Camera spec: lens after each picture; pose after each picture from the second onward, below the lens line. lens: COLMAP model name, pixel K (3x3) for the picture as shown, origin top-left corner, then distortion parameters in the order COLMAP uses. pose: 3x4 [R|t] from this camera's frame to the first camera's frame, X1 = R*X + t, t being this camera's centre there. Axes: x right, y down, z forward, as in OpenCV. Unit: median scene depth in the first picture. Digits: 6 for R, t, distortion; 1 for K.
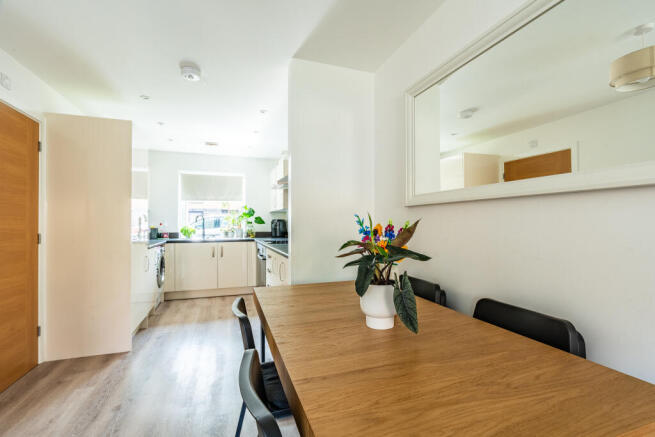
lens RADIAL K [[298.6, 0, 325.0], [0, 298.6, 222.8], [0, 0, 1]] dist [-0.016280, 0.003755]
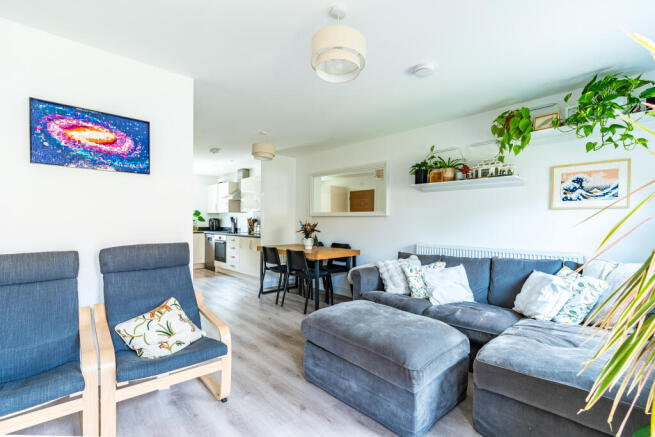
lens RADIAL K [[304.5, 0, 328.8], [0, 304.5, 221.7], [0, 0, 1]] dist [-0.002824, -0.000235]
pose [[0.913732, 0.009616, 0.406205, -0.338882], [-0.011605, 0.999930, 0.002433, -0.007454], [-0.406153, -0.006937, 0.913779, -0.781404]]
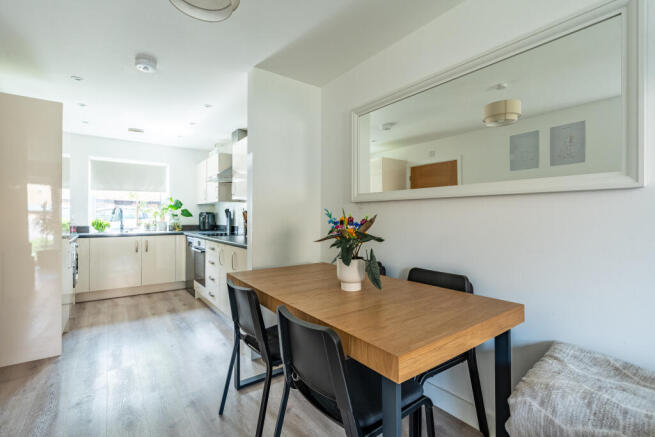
lens RADIAL K [[298.6, 0, 332.9], [0, 298.6, 219.3], [0, 0, 1]] dist [-0.016280, 0.003755]
pose [[0.950949, -0.000408, 0.309347, -0.089510], [-0.003016, 0.999939, 0.010588, 0.001136], [-0.309332, -0.011002, 0.950890, -0.079842]]
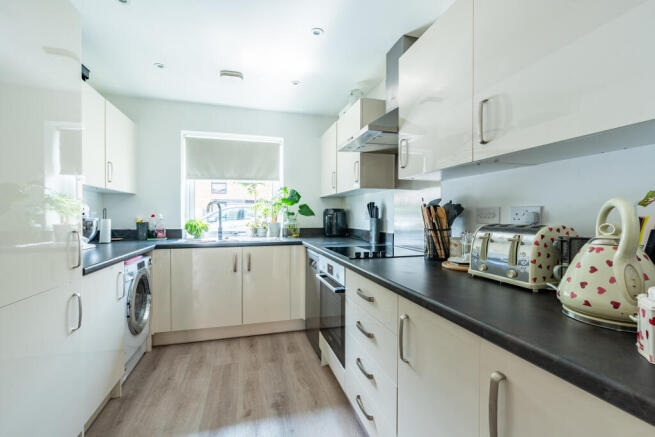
lens RADIAL K [[298.6, 0, 317.6], [0, 298.6, 219.0], [0, 0, 1]] dist [-0.016280, 0.003755]
pose [[0.995343, 0.002479, -0.096361, -0.178169], [-0.000986, 0.999879, 0.015535, 0.001090], [0.096388, -0.015368, 0.995225, 0.492567]]
